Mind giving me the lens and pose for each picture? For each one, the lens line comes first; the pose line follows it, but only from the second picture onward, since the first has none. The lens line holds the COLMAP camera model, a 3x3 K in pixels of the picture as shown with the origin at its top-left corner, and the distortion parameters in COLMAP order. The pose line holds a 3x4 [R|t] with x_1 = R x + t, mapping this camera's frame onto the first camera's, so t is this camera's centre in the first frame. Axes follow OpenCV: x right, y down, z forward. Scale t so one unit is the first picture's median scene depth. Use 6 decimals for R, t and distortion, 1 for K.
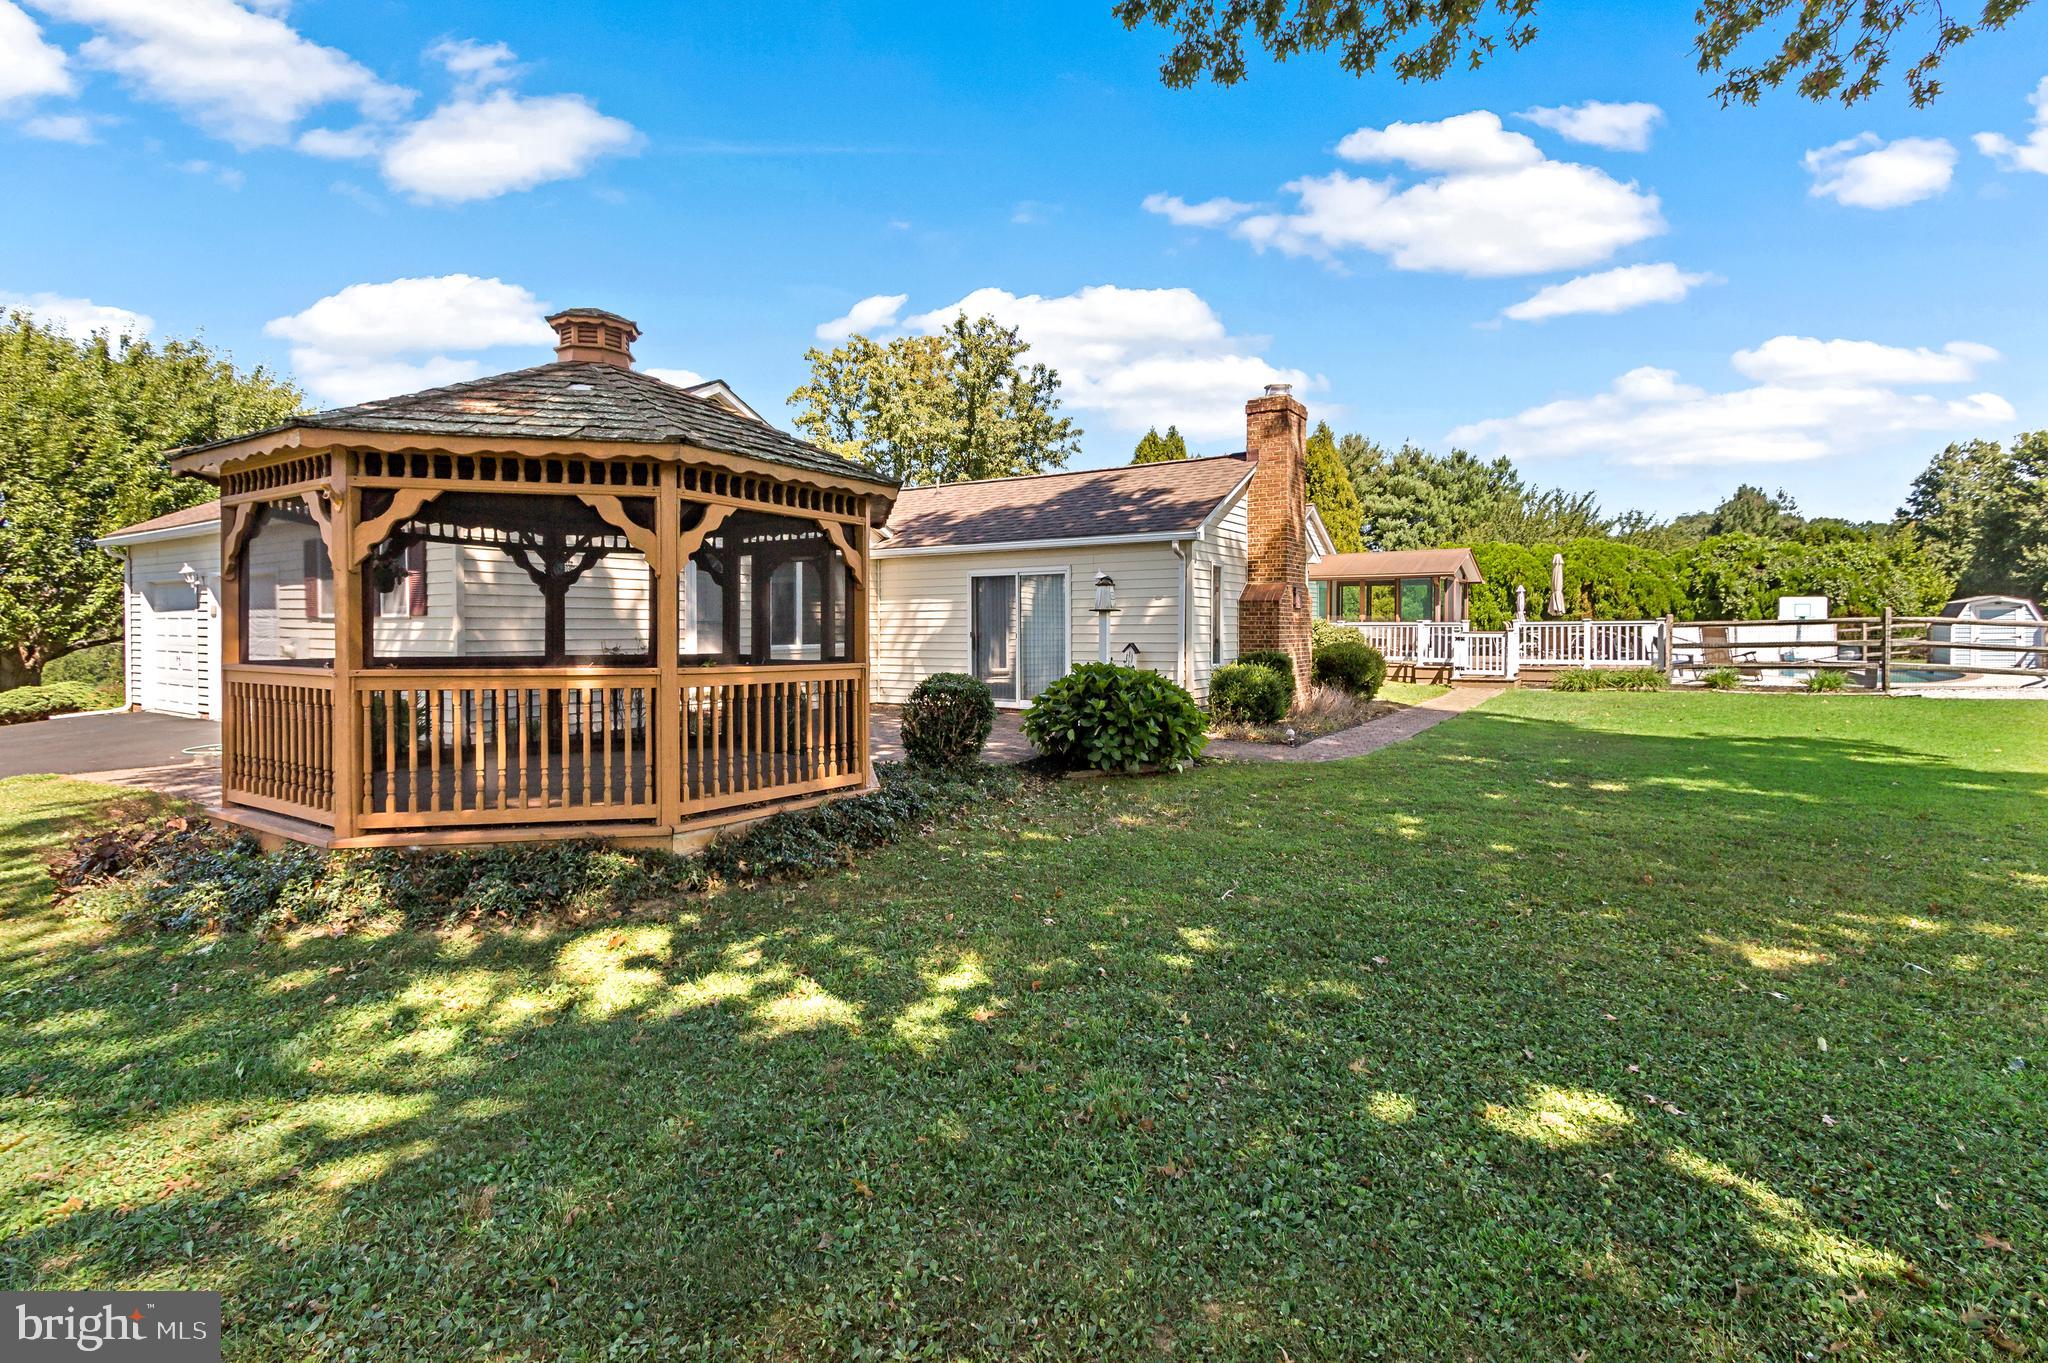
lens RADIAL K [[966.6, 0, 1025.2], [0, 966.6, 650.6], [0, 0, 1]] dist [0.003695, 0.000343]
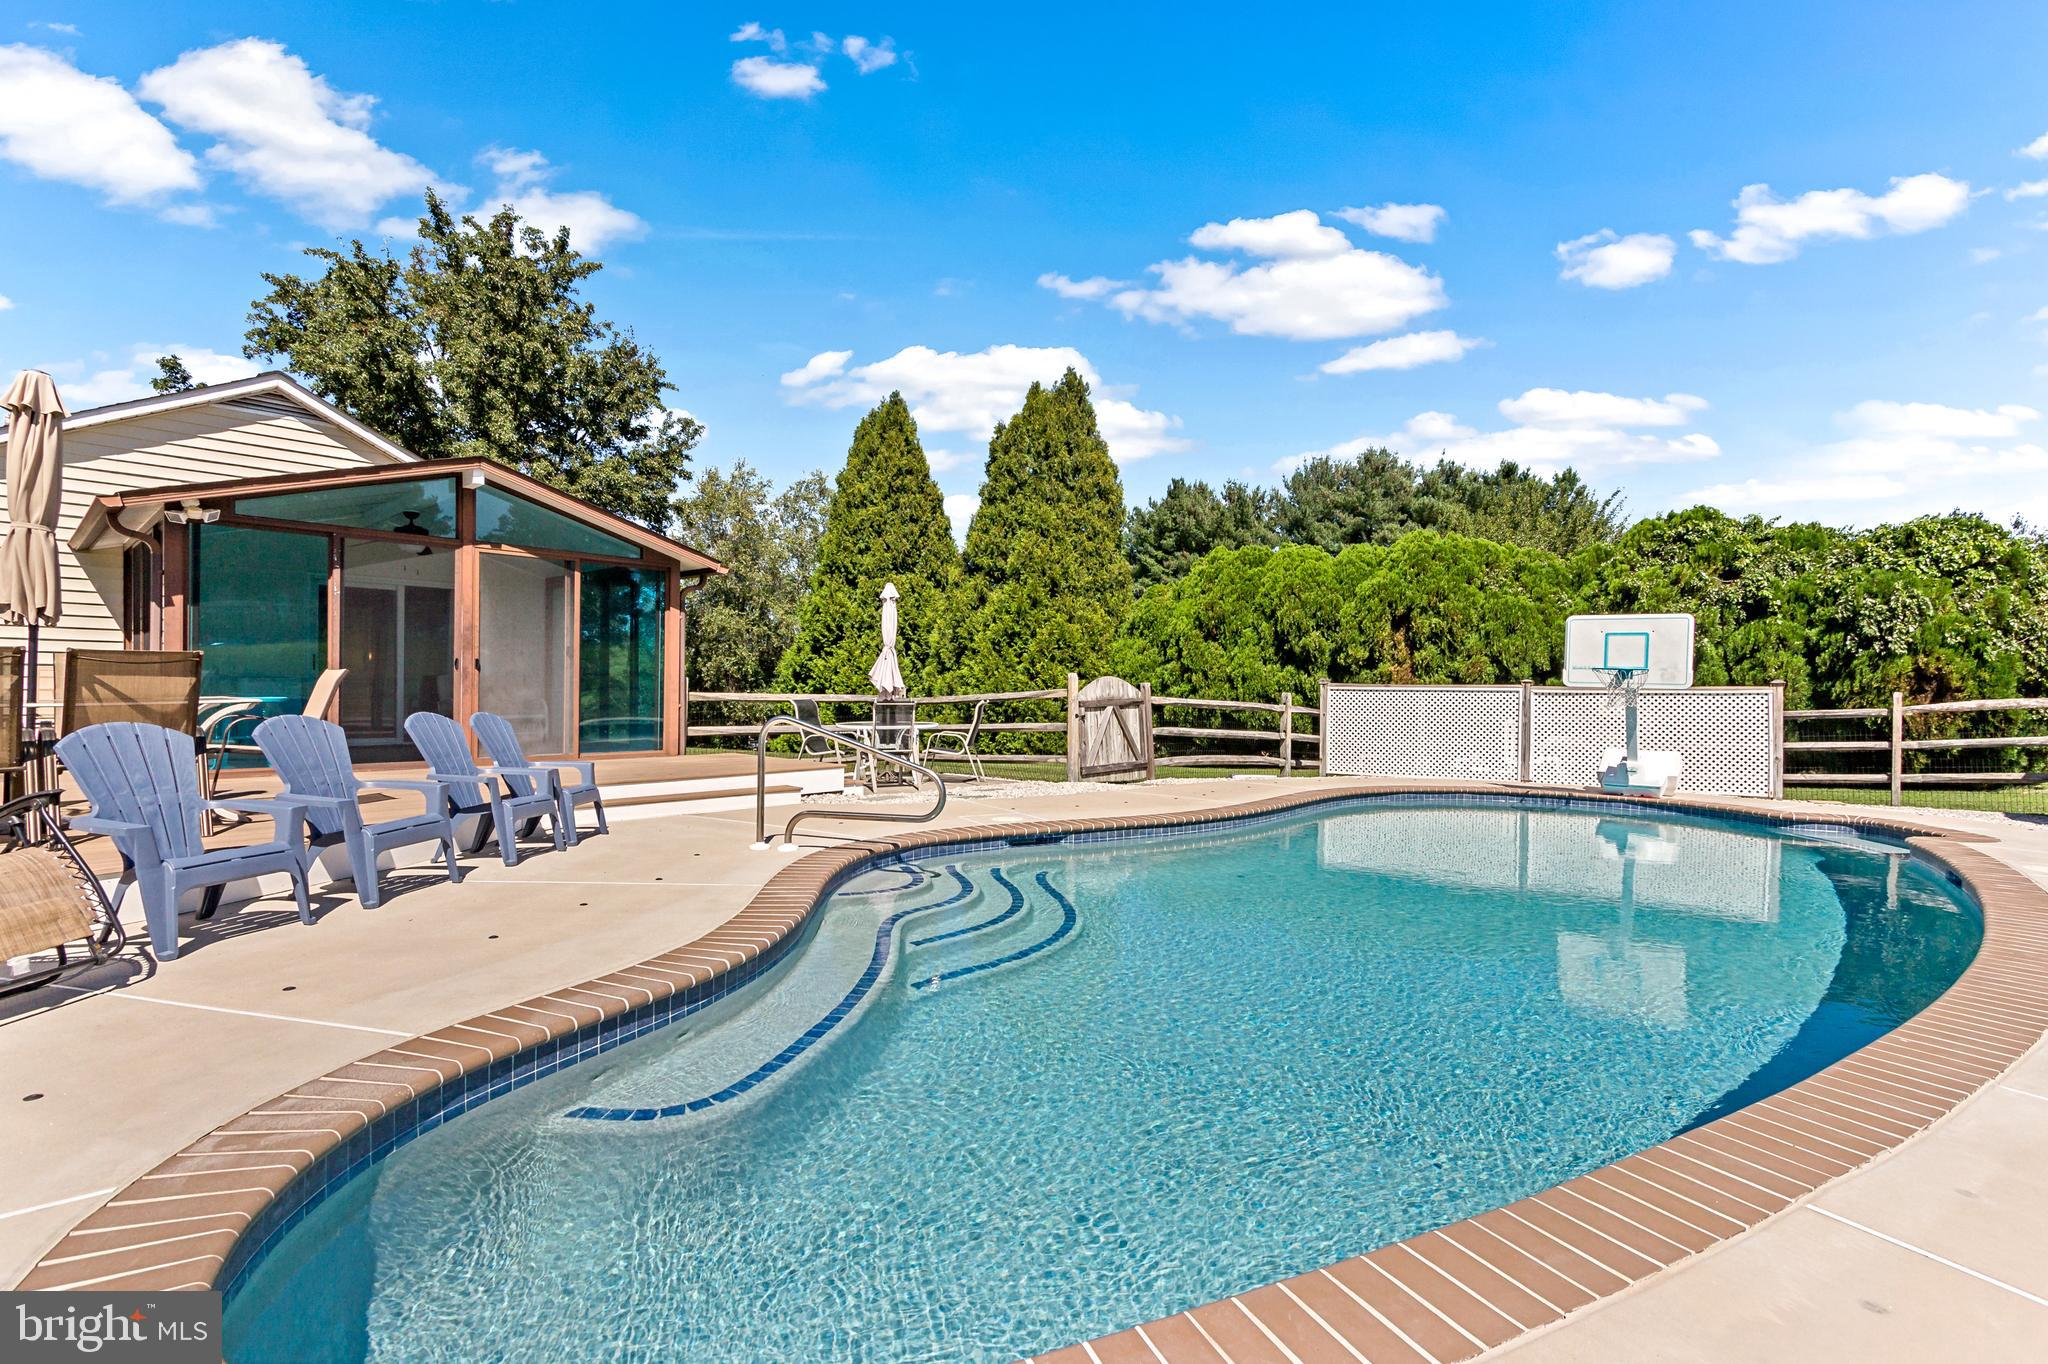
lens RADIAL K [[946.8, 0, 1033.7], [0, 946.8, 699.8], [0, 0, 1]] dist [0.003581, 0.000205]
pose [[0.984893, 0.021454, -0.171830, 0.491346], [-0.023264, 0.999693, -0.008527, -0.012838], [0.171595, 0.012396, 0.985090, 0.473114]]
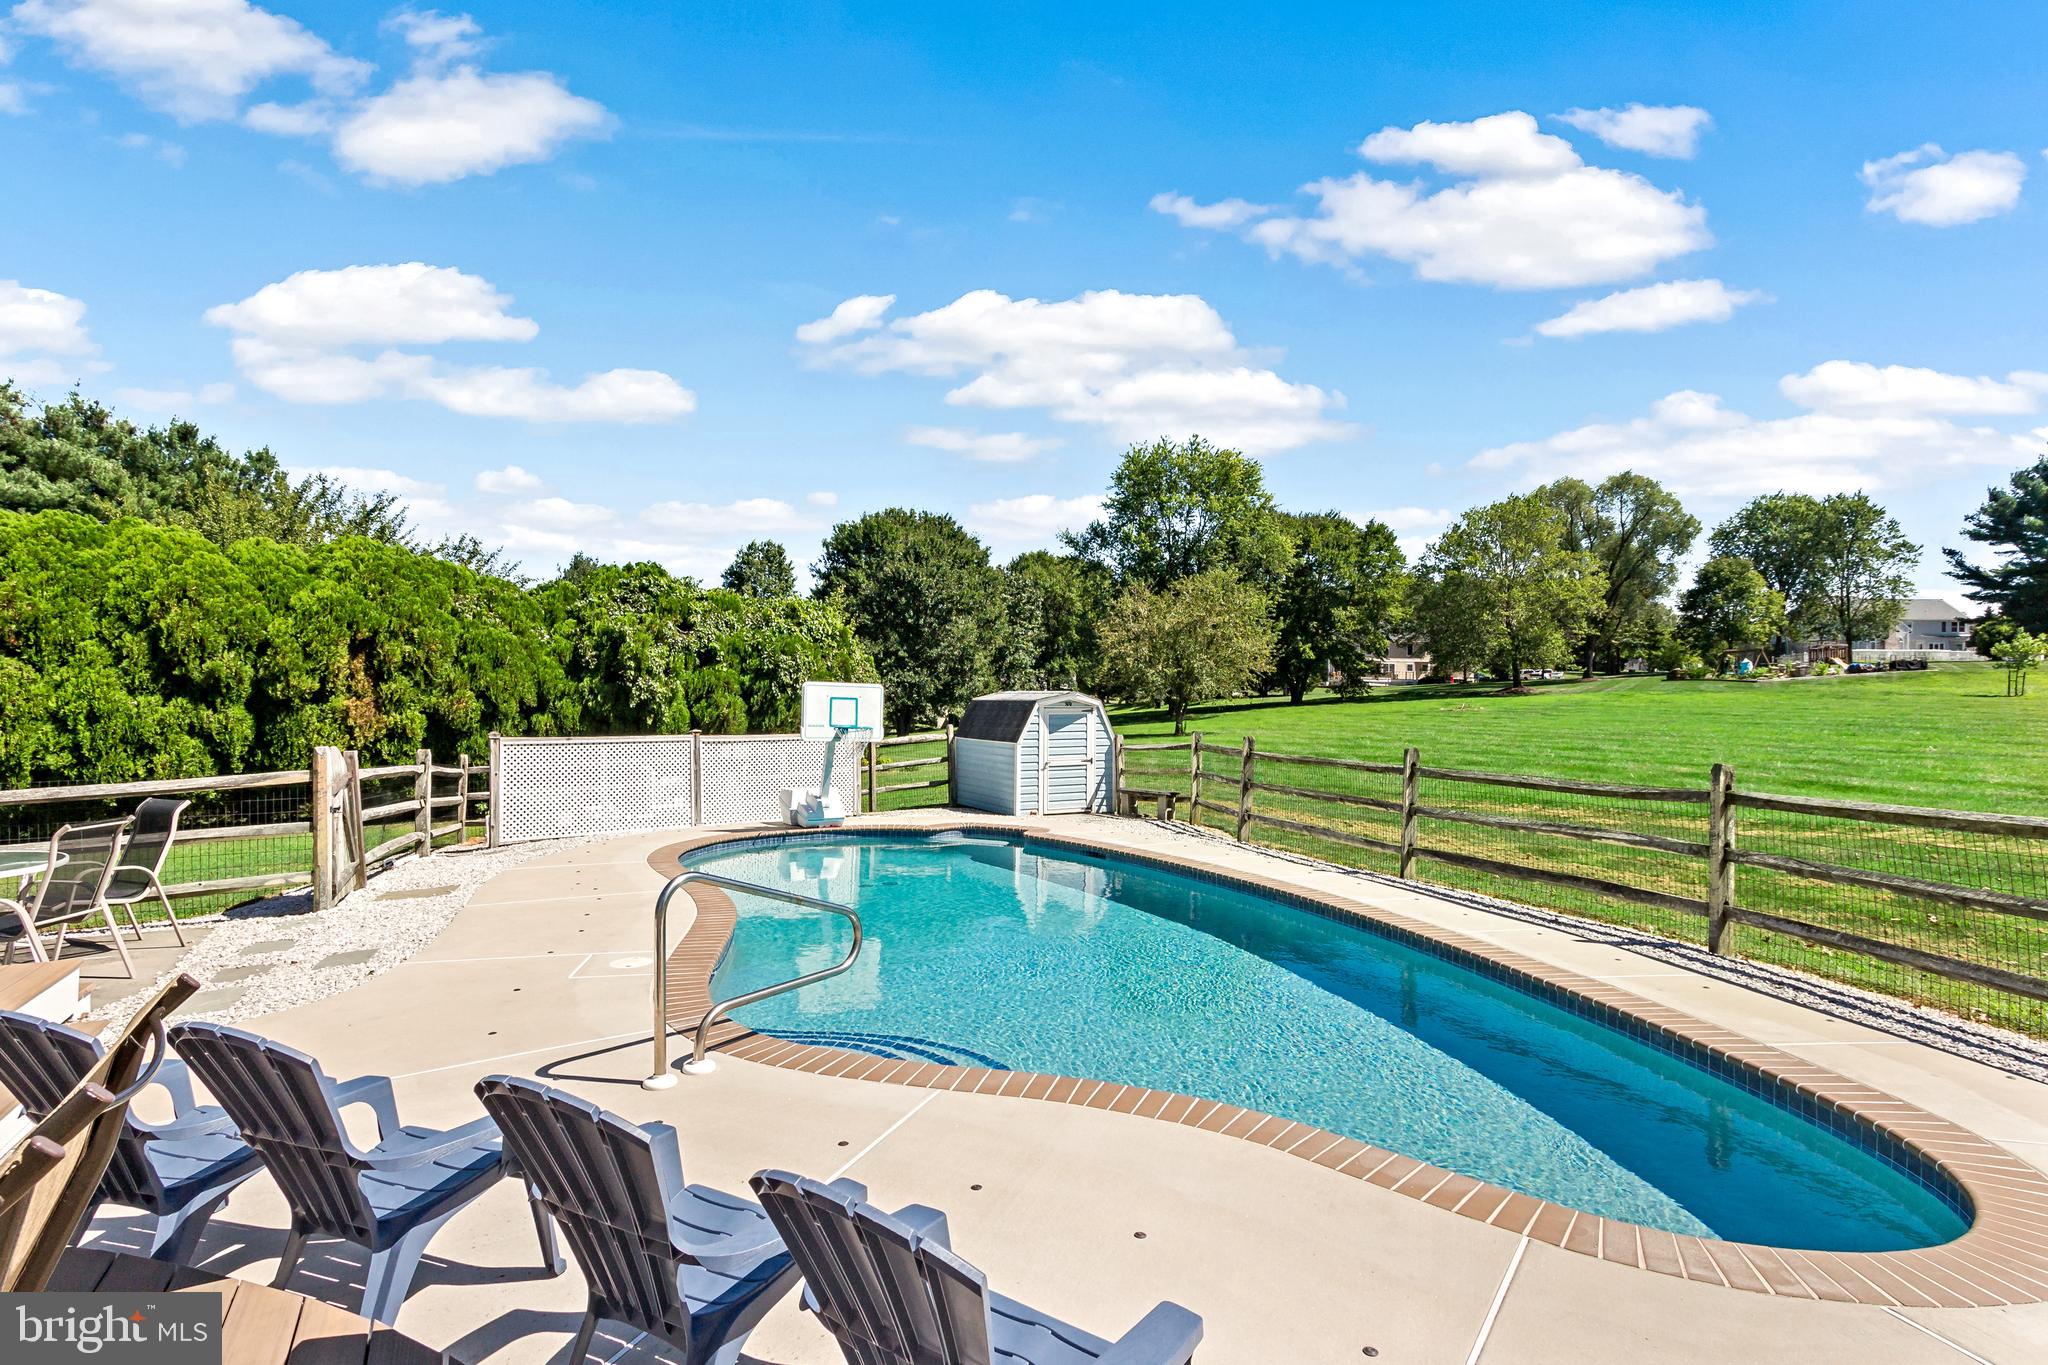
lens RADIAL K [[998.1, 0, 1033.2], [0, 998.1, 697.2], [0, 0, 1]] dist [0.002366, 0.000018]
pose [[0.469845, 0.017961, 0.882566, 0.335809], [0.009430, 0.999634, -0.025364, -0.027961], [-0.882698, 0.020240, 0.469504, 0.538431]]
